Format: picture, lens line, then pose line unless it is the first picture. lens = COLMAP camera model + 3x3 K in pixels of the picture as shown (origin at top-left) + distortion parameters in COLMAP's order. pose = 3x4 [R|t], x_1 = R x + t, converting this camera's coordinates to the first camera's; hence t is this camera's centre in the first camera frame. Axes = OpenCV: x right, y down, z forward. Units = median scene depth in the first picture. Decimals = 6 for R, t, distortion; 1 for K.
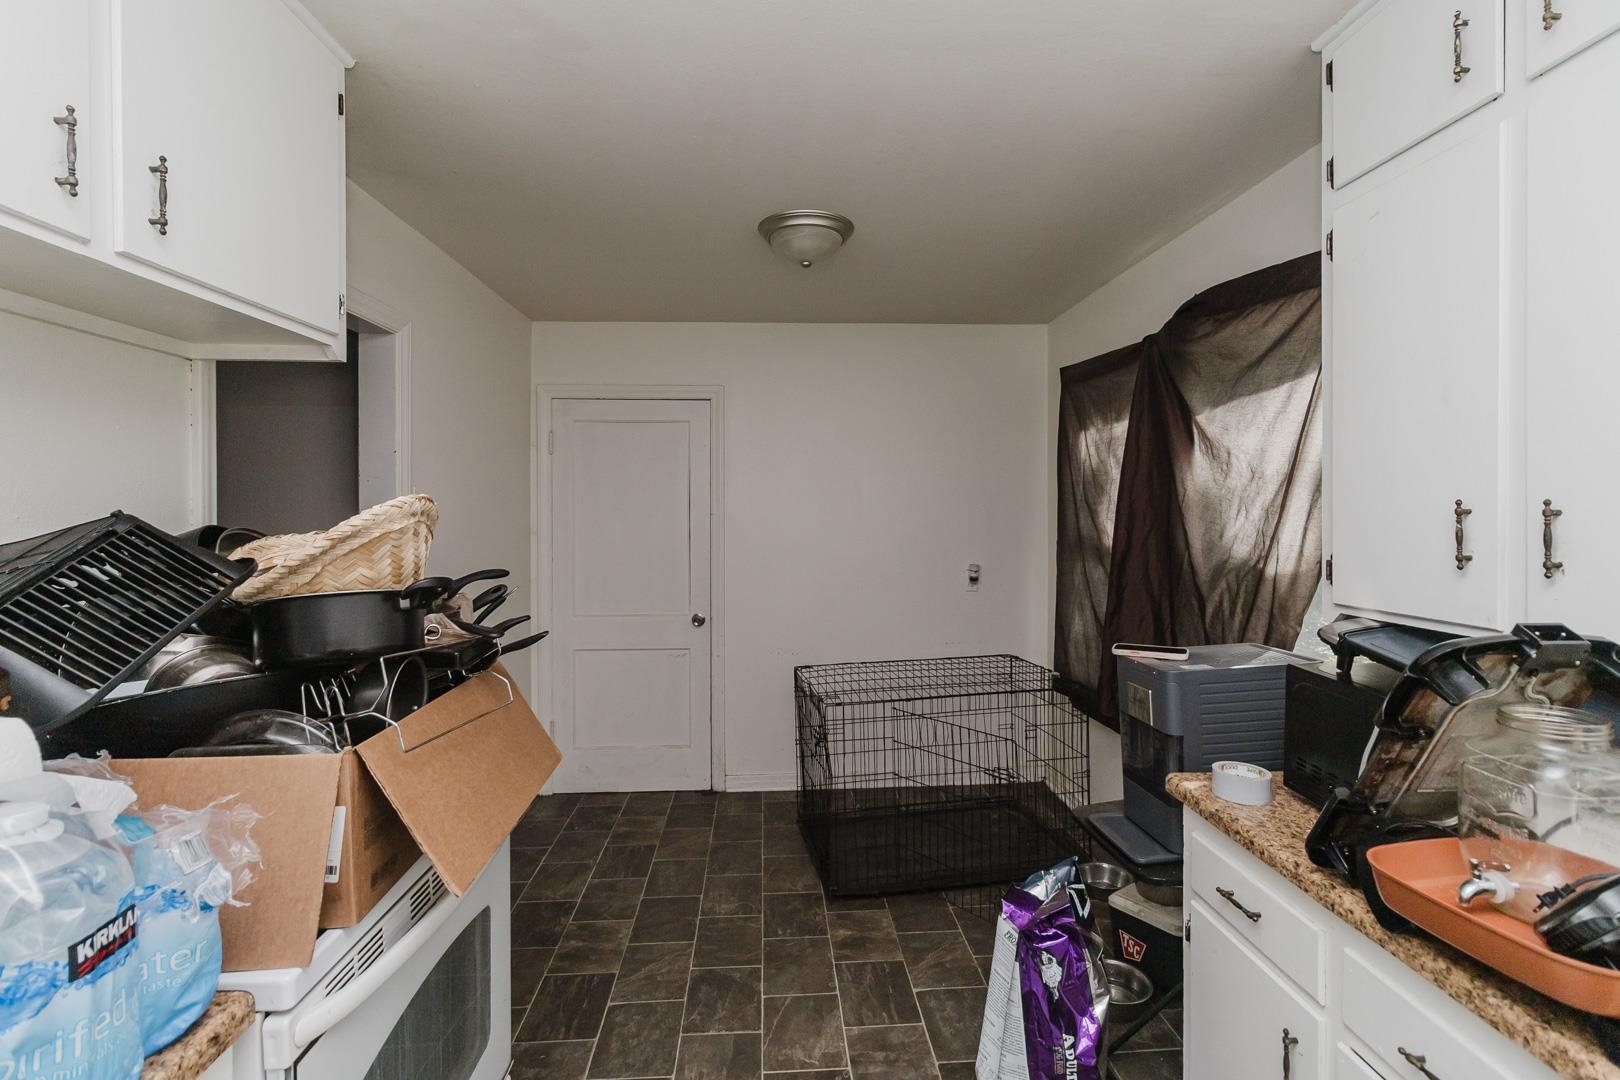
lens RADIAL K [[755.5, 0, 825.2], [0, 755.5, 519.2], [0, 0, 1]] dist [0.000458, 0.000749]
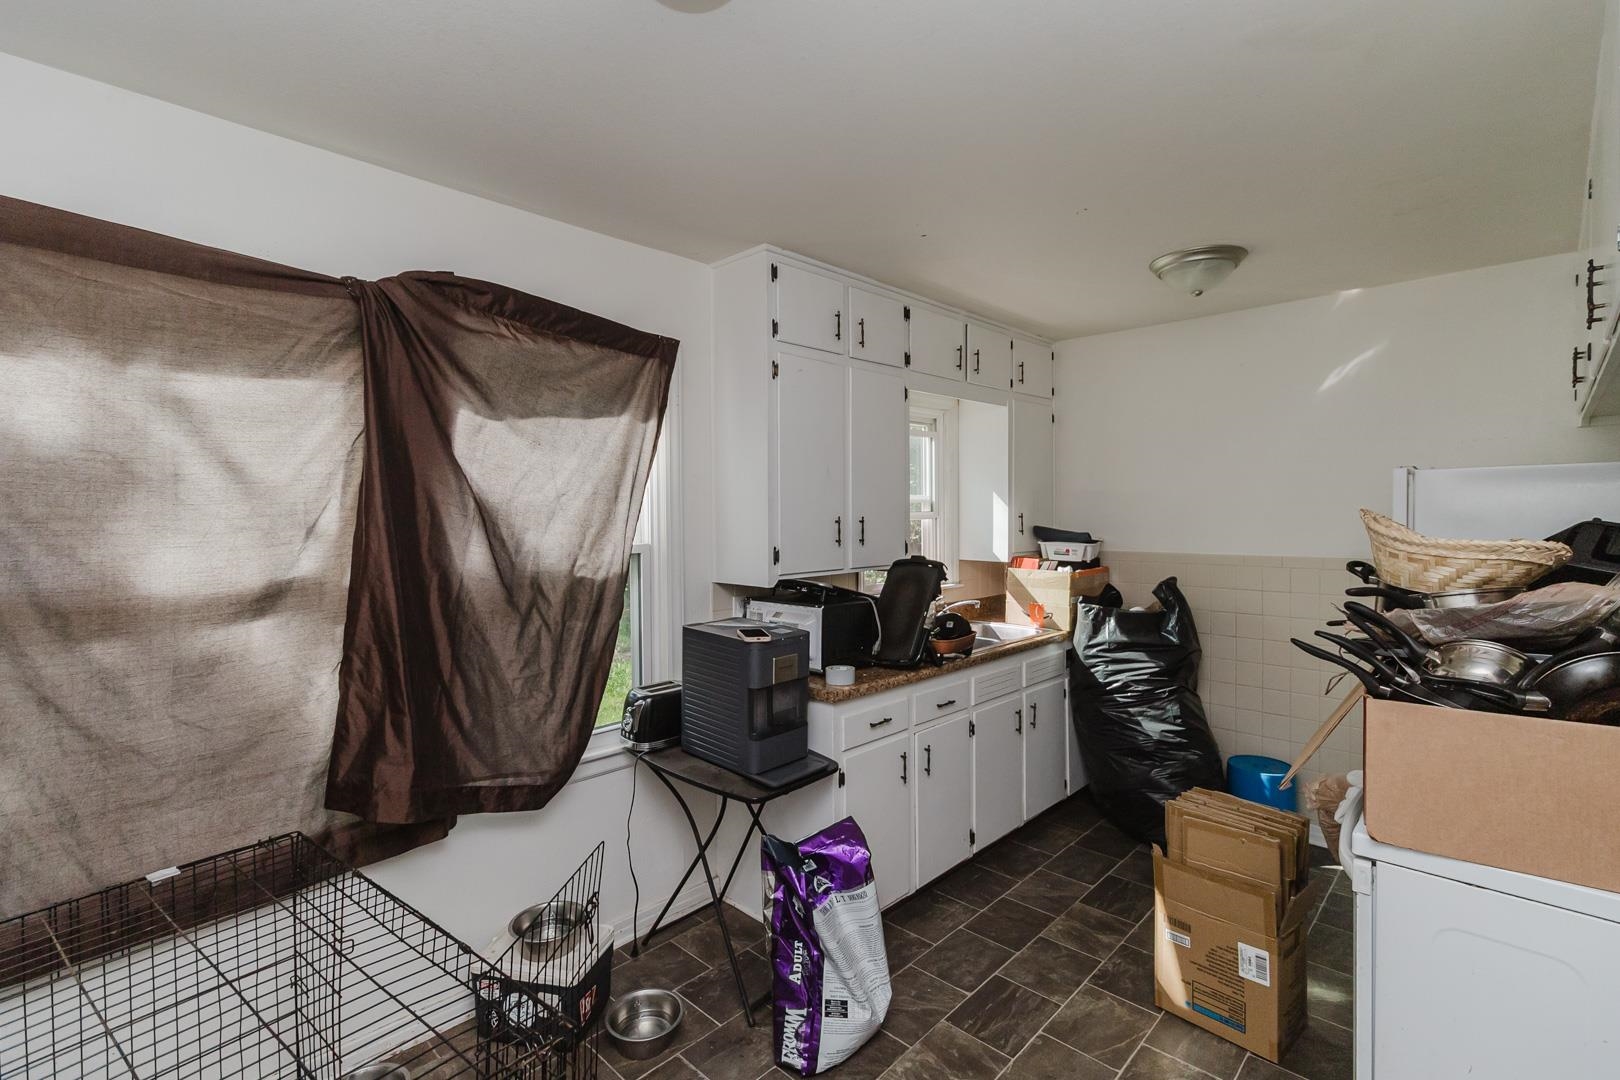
lens RADIAL K [[736.9, 0, 813.9], [0, 736.9, 525.9], [0, 0, 1]] dist [-0.000370, 0.000346]
pose [[-0.676683, -0.006865, 0.736243, -0.361827], [0.016511, 0.999564, 0.024496, -0.023600], [-0.736090, 0.028732, -0.676274, 1.148731]]
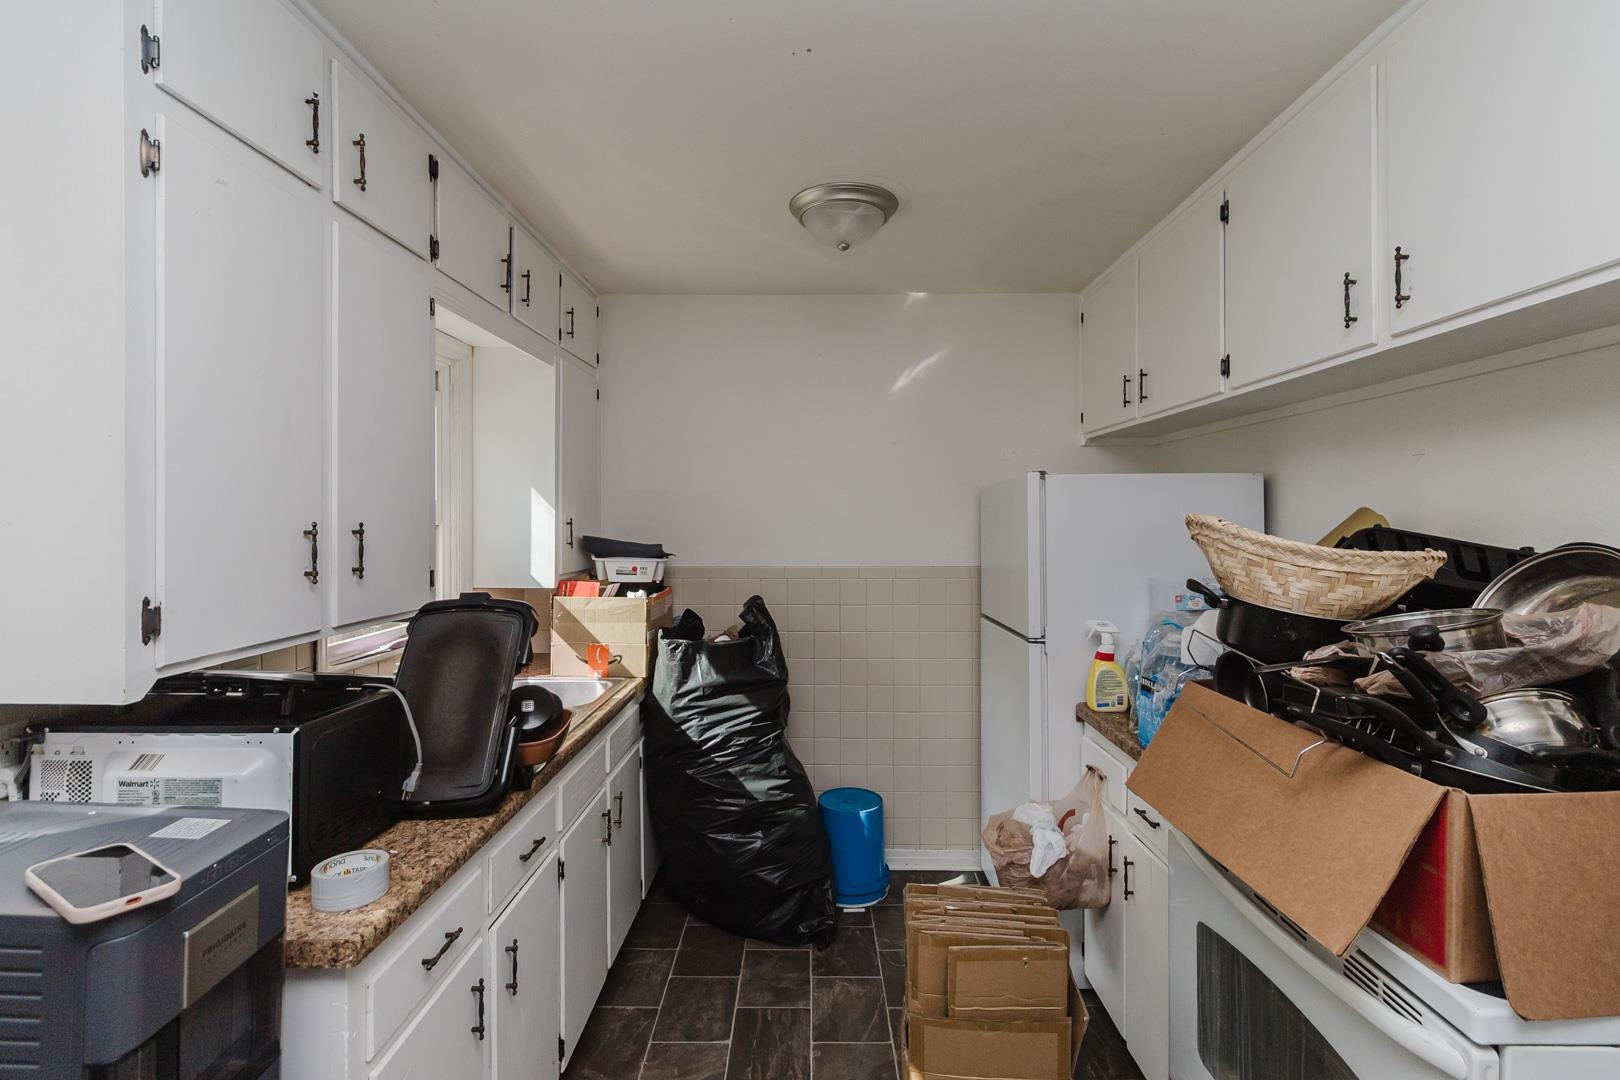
lens RADIAL K [[755.5, 0, 825.2], [0, 755.5, 519.2], [0, 0, 1]] dist [0.000458, 0.000749]
pose [[-0.997981, 0.002784, 0.063445, -0.005667], [0.003682, 0.999895, 0.014036, -0.019120], [-0.063399, 0.014242, -0.997887, 0.911020]]
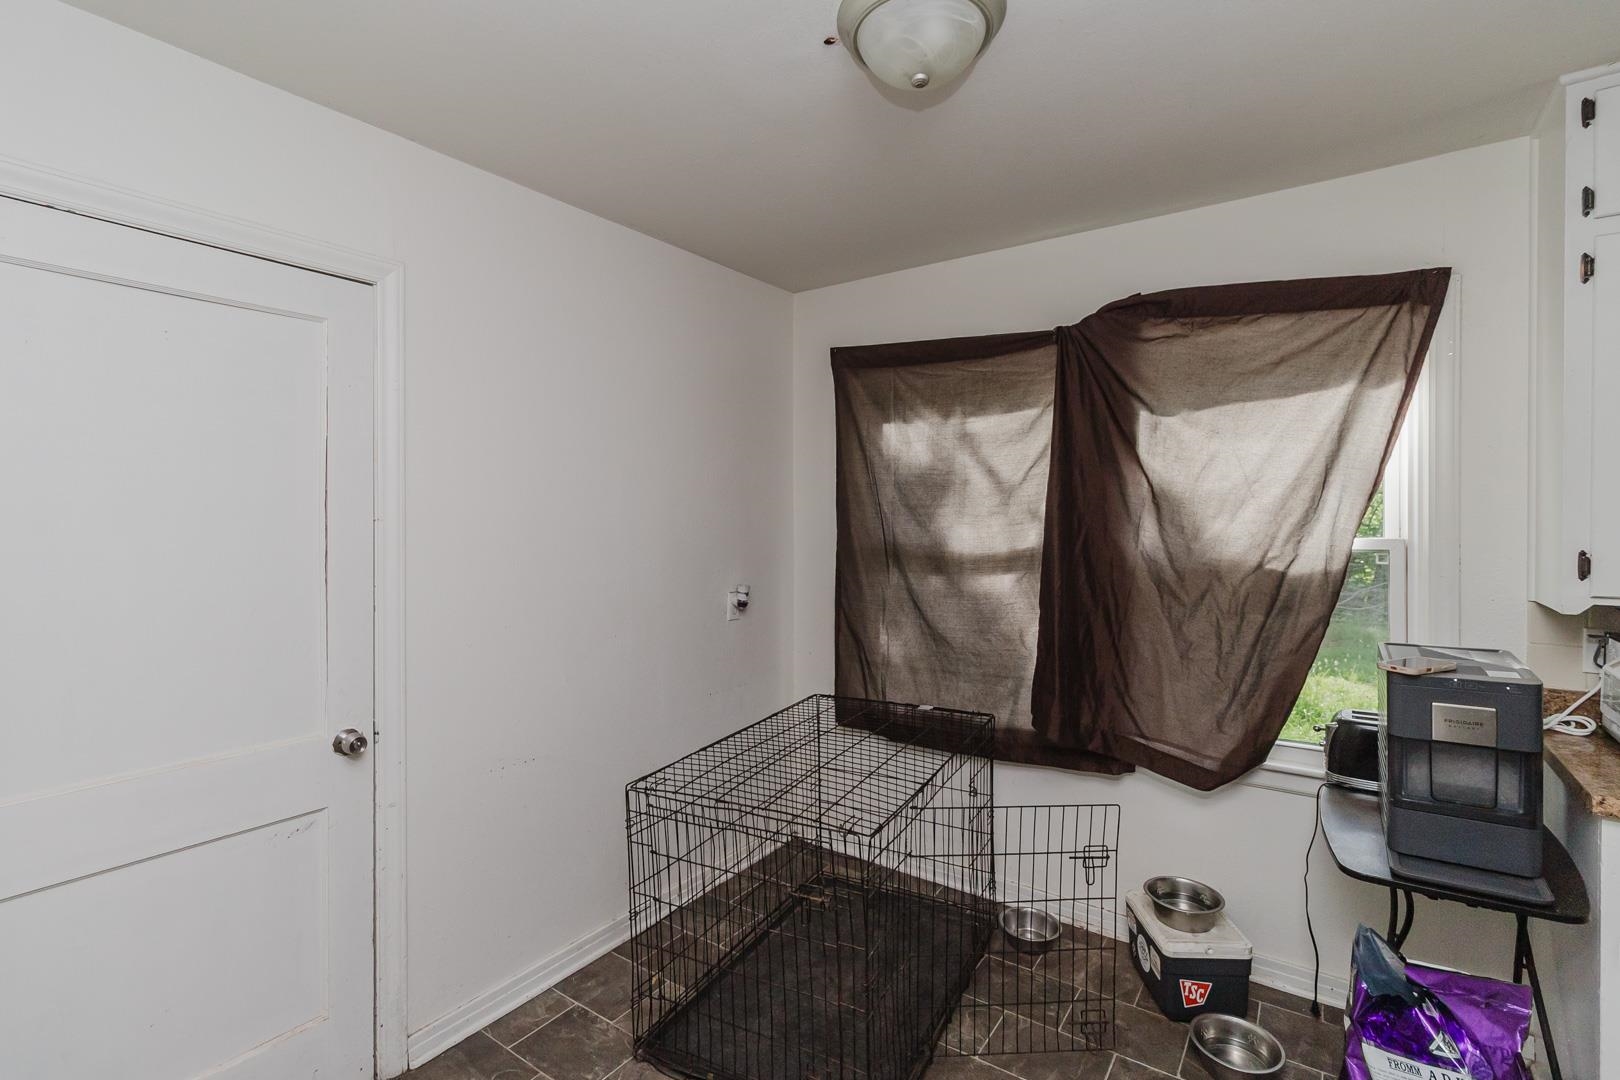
lens RADIAL K [[736.9, 0, 813.9], [0, 736.9, 525.9], [0, 0, 1]] dist [-0.000370, 0.000346]
pose [[0.620136, -0.006324, 0.784469, -0.475709], [0.007945, 0.999967, 0.001781, -0.000935], [-0.784454, 0.005128, 0.620166, 0.671967]]
